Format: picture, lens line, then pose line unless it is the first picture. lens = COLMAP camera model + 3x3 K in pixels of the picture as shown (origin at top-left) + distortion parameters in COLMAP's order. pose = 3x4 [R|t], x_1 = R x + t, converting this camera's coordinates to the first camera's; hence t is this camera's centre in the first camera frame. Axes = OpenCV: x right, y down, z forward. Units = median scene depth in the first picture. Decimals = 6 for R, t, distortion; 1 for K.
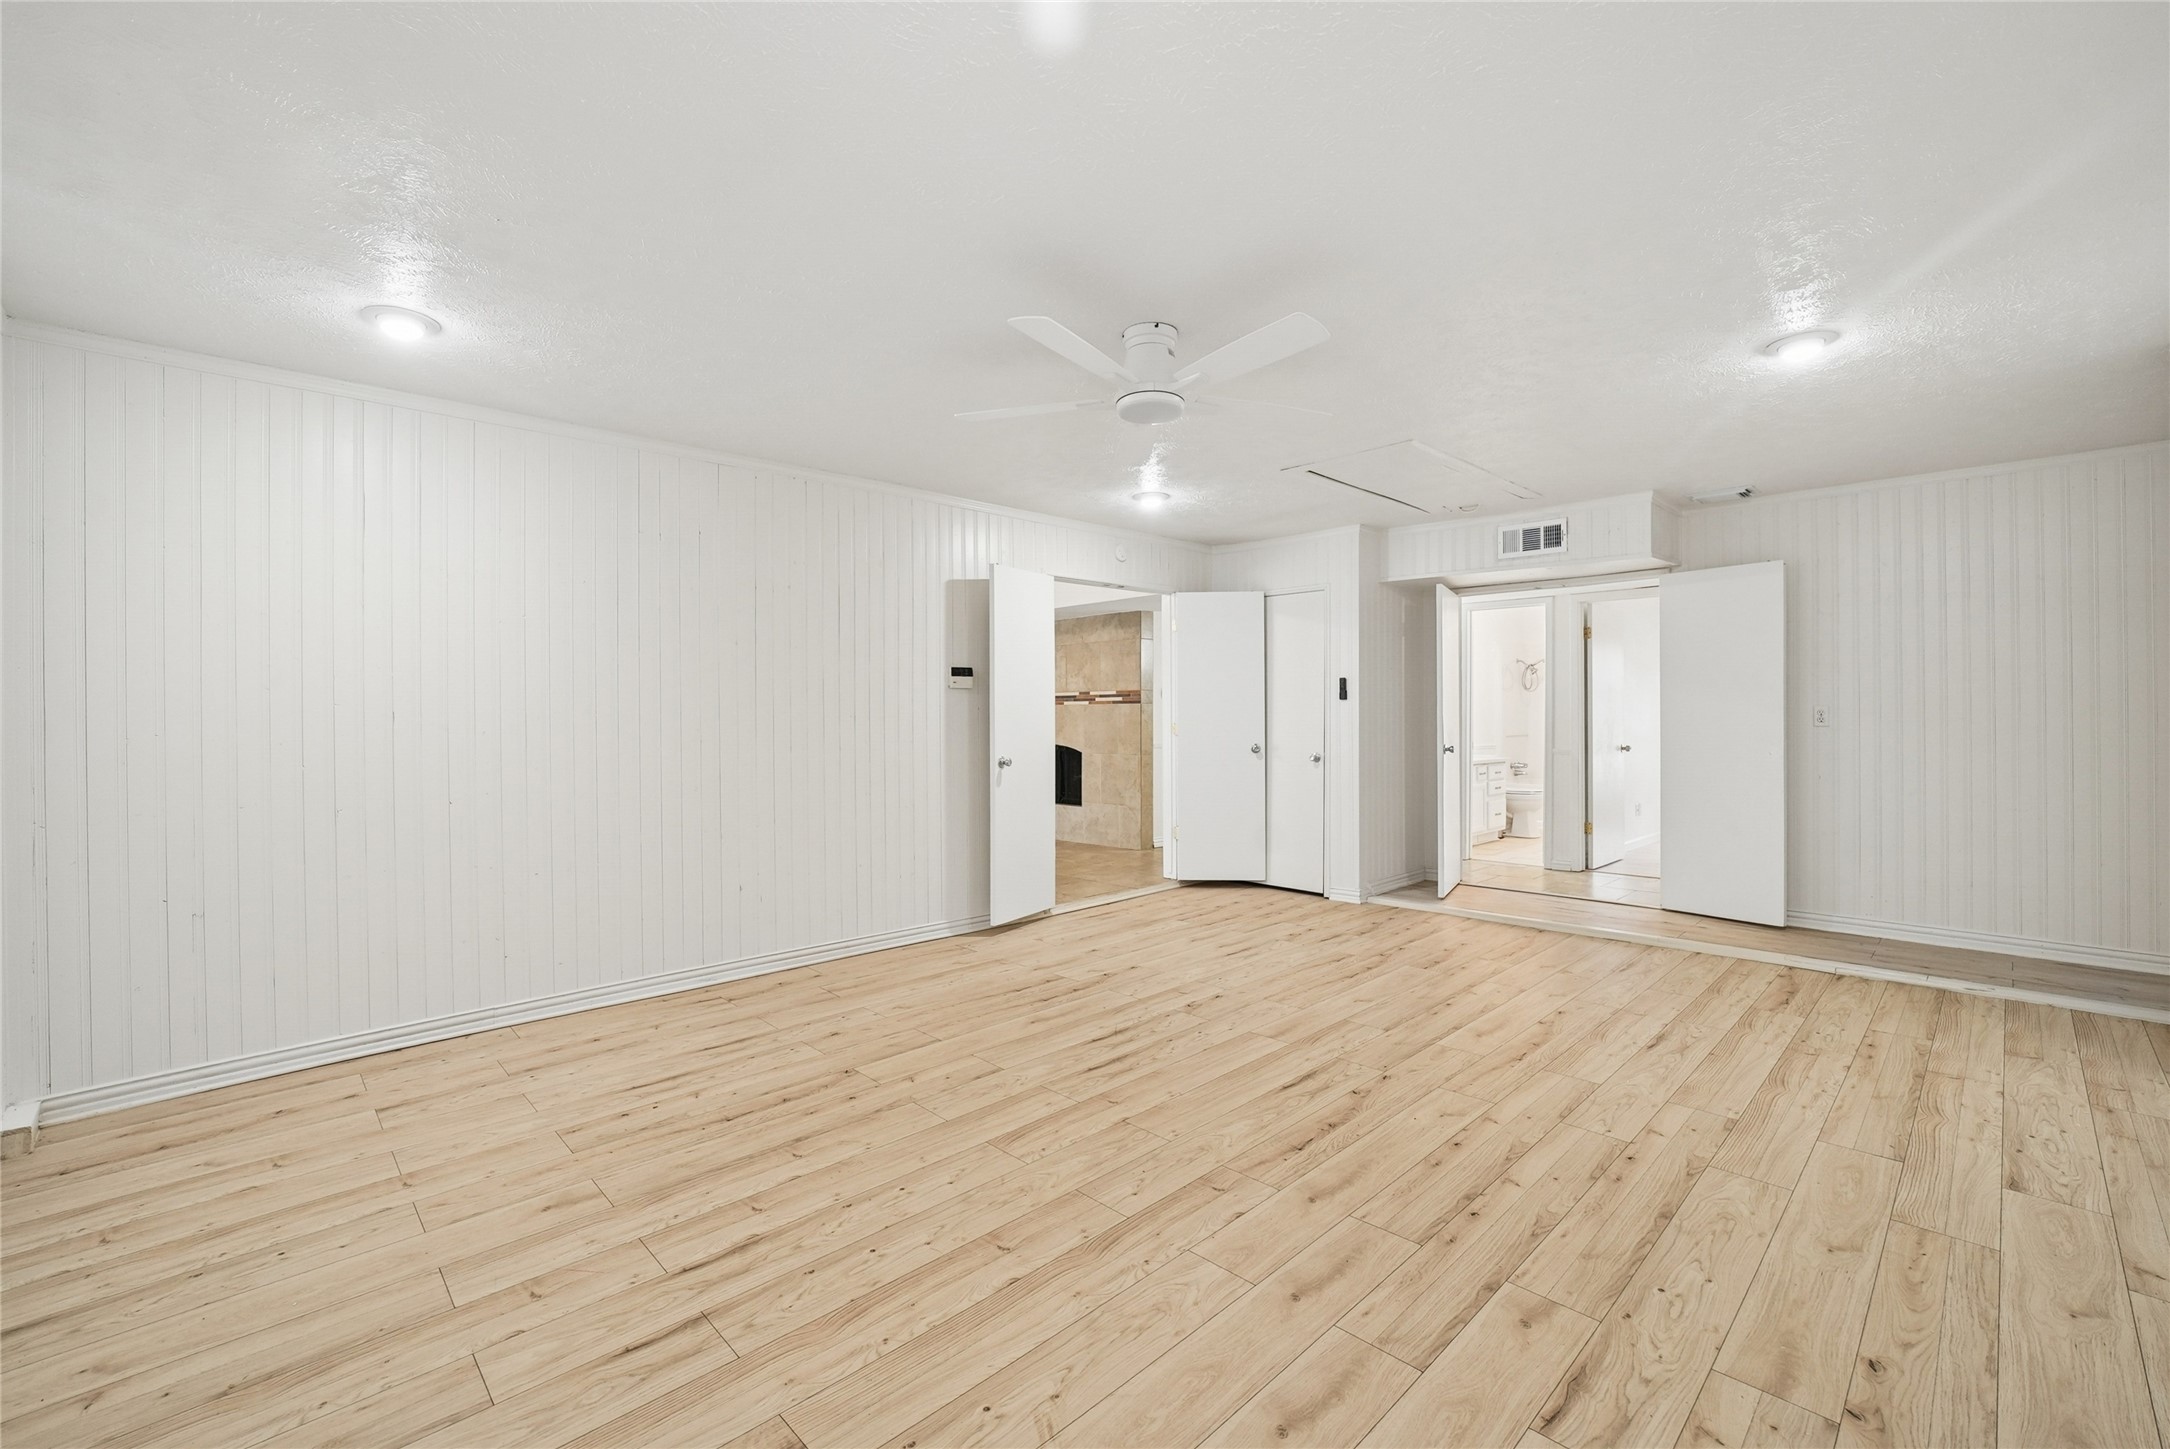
lens RADIAL K [[928.1, 0, 1087.4], [0, 928.1, 727.9], [0, 0, 1]] dist [-0.037301, 0.010398]
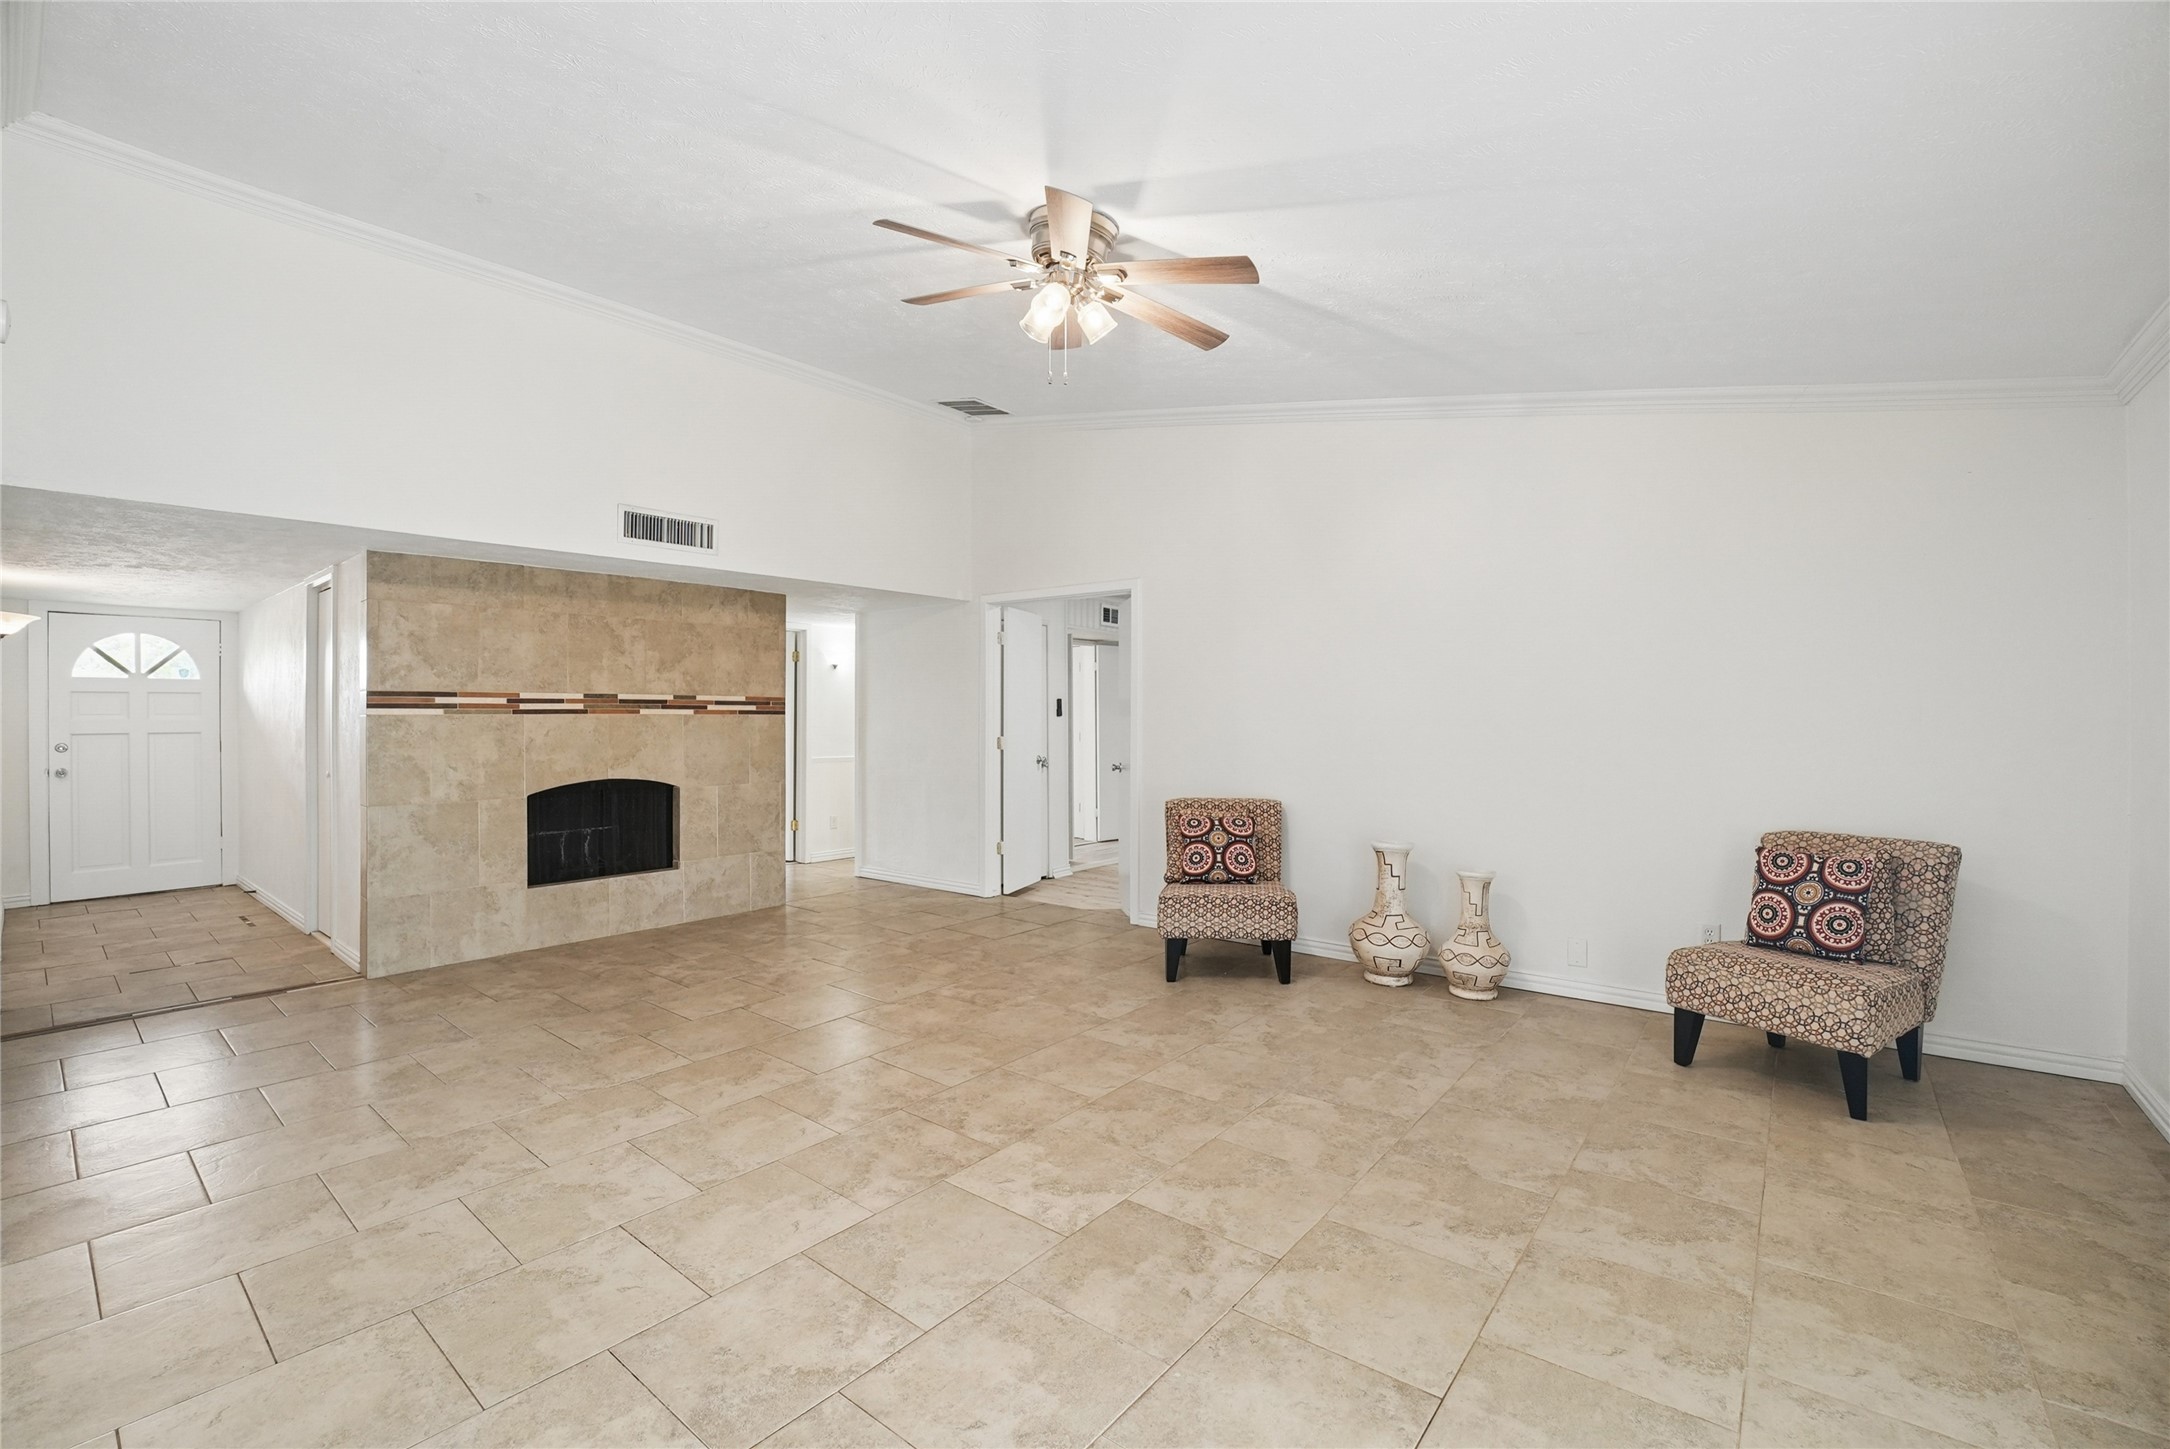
lens RADIAL K [[928.1, 0, 1070.3], [0, 928.1, 717.1], [0, 0, 1]] dist [-0.037301, 0.010398]
pose [[-0.107157, 0.002350, 0.994239, -0.721274], [0.011055, 0.999938, -0.001172, -0.020389], [-0.994181, 0.010866, -0.107177, 0.829744]]
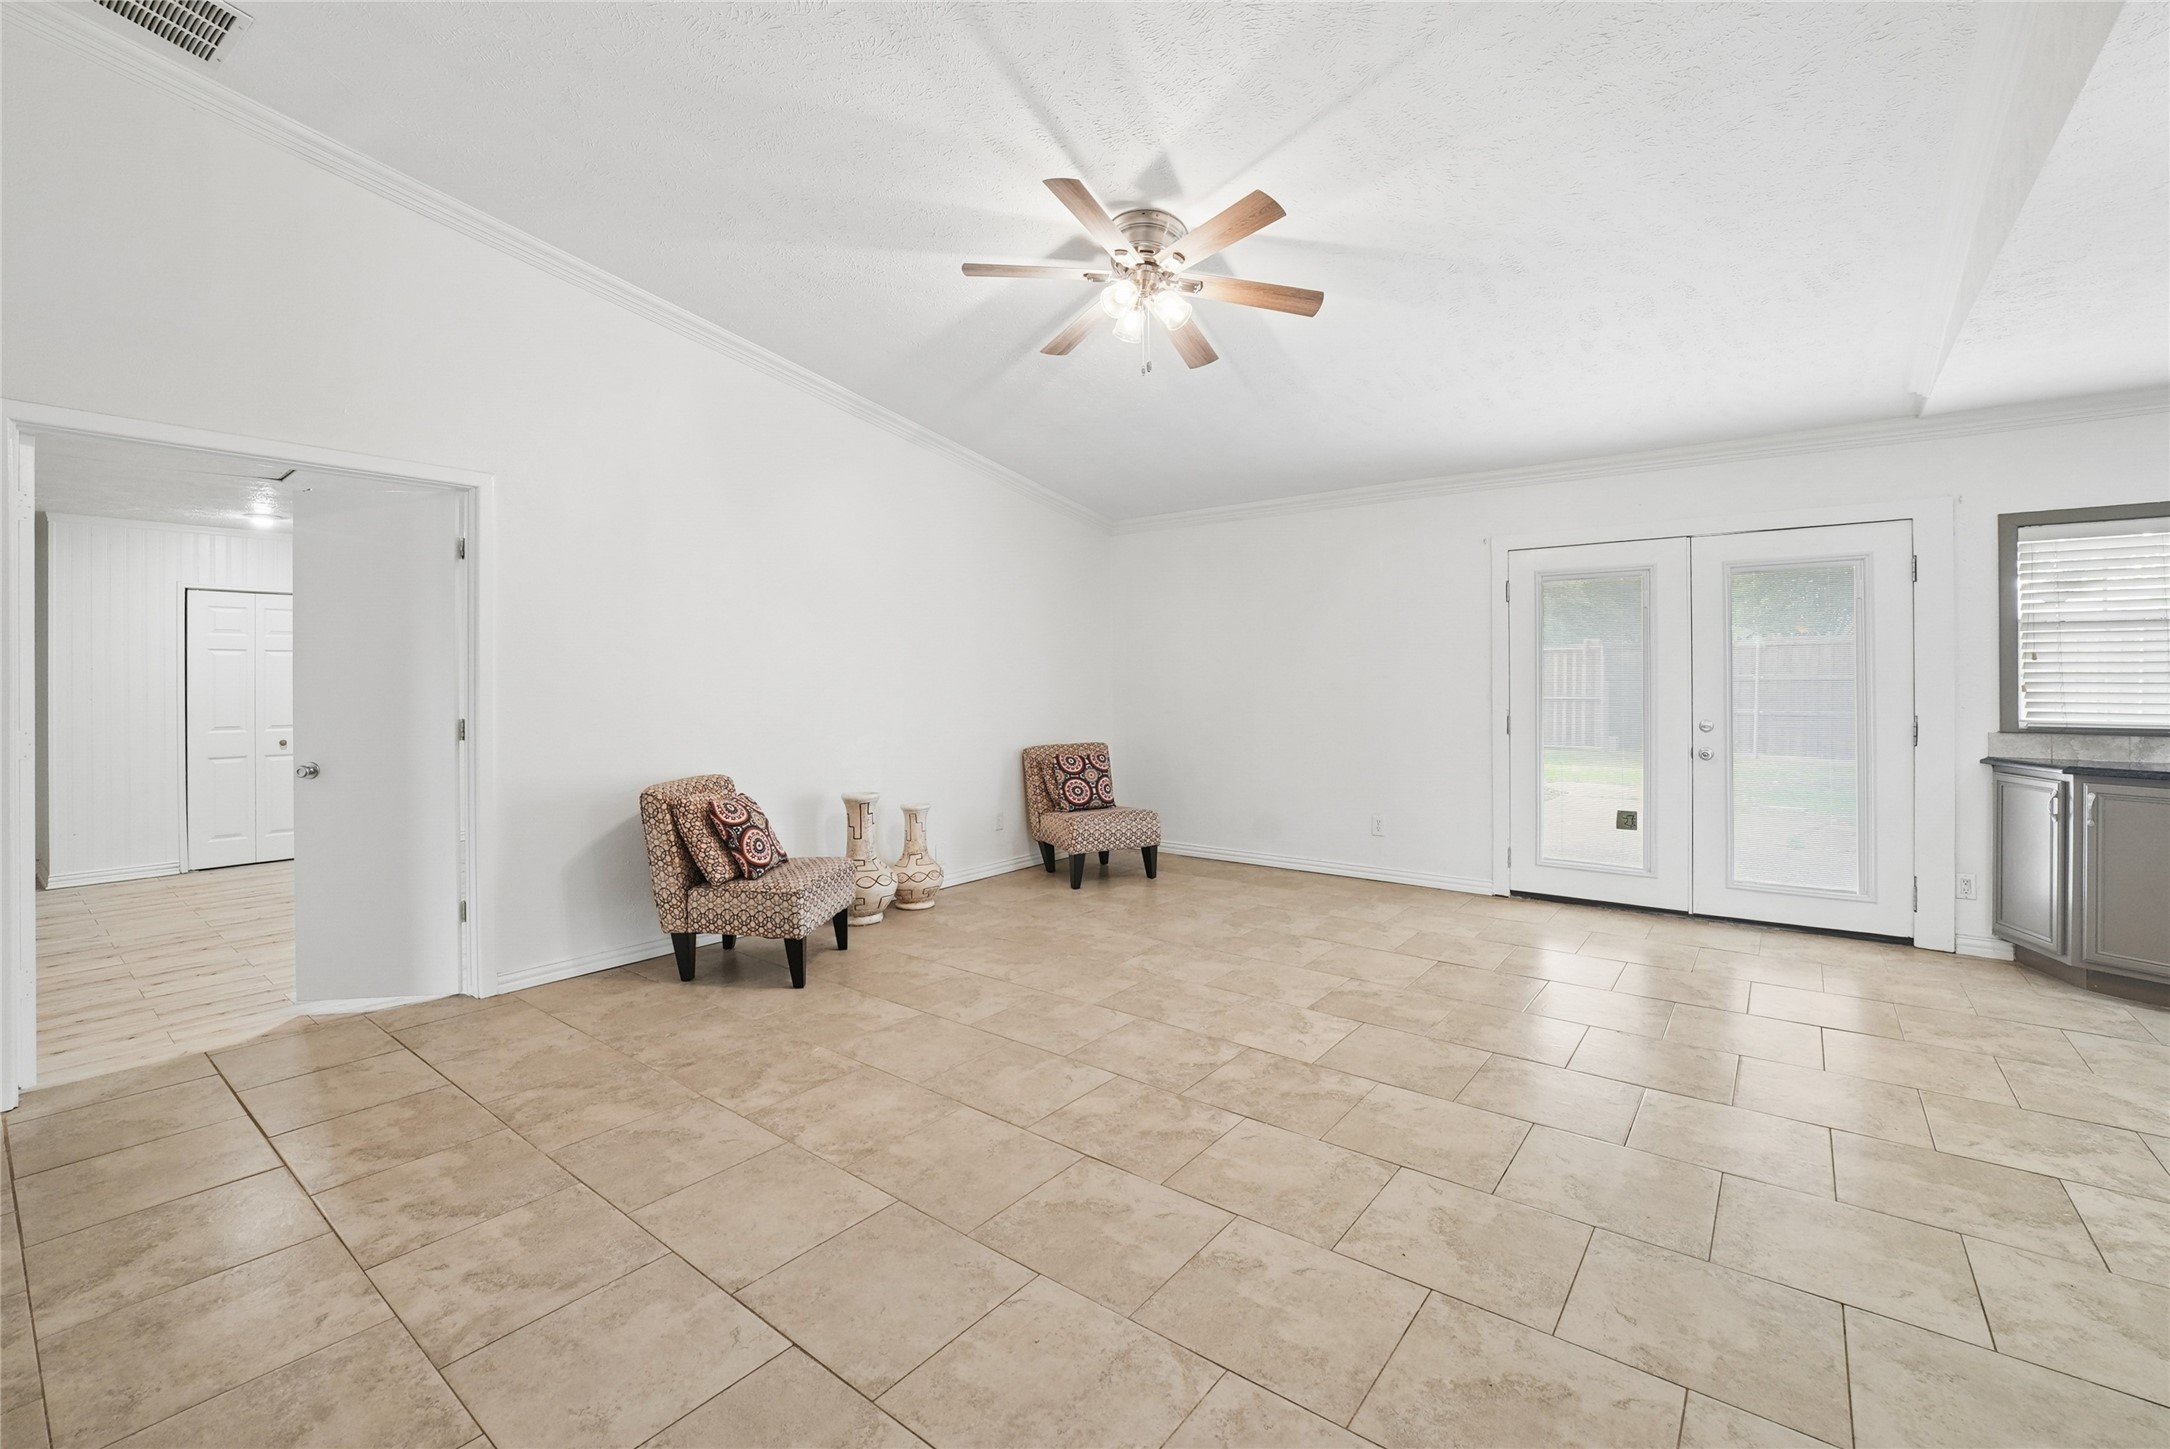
lens RADIAL K [[928.1, 0, 1079.2], [0, 928.1, 674.1], [0, 0, 1]] dist [-0.037301, 0.010398]
pose [[-0.990770, 0.007198, -0.135364, -0.273099], [0.006983, 0.999973, 0.002061, -0.023483], [0.135375, 0.001096, -0.990794, 1.189744]]
